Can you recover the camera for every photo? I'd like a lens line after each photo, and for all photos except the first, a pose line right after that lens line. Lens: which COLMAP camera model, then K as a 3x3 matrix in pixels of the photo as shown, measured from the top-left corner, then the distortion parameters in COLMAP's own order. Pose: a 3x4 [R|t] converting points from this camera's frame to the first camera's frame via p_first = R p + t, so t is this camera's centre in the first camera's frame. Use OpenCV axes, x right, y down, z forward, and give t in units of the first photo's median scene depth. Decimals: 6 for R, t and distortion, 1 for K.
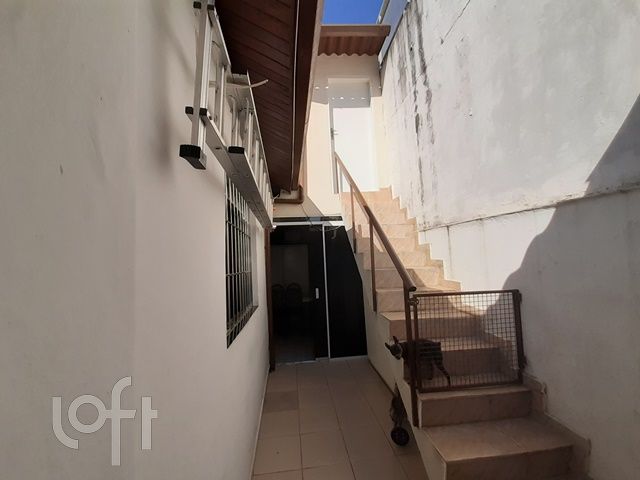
lens RADIAL K [[255.0, 0, 316.2], [0, 255.0, 246.2], [0, 0, 1]] dist [0.003646, 0.000744]
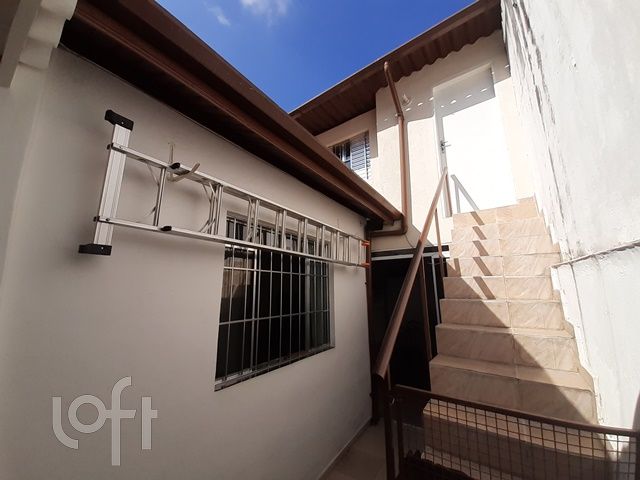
lens RADIAL K [[255.0, 0, 321.6], [0, 255.0, 240.7], [0, 0, 1]] dist [0.003646, 0.000744]
pose [[0.768528, -0.089188, -0.633569, 0.315422], [0.014147, 0.992363, -0.122535, -0.046099], [0.639660, 0.085208, 0.763921, 0.161271]]
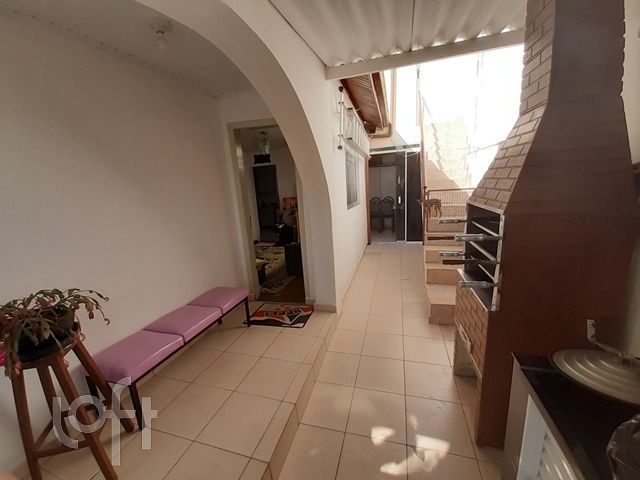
lens RADIAL K [[255.0, 0, 322.9], [0, 255.0, 243.3], [0, 0, 1]] dist [0.003646, 0.000744]
pose [[0.927534, 0.059266, -0.369010, 0.173238], [0.049139, 0.959437, 0.277608, -0.011466], [0.370495, -0.275623, 0.886998, -0.645197]]
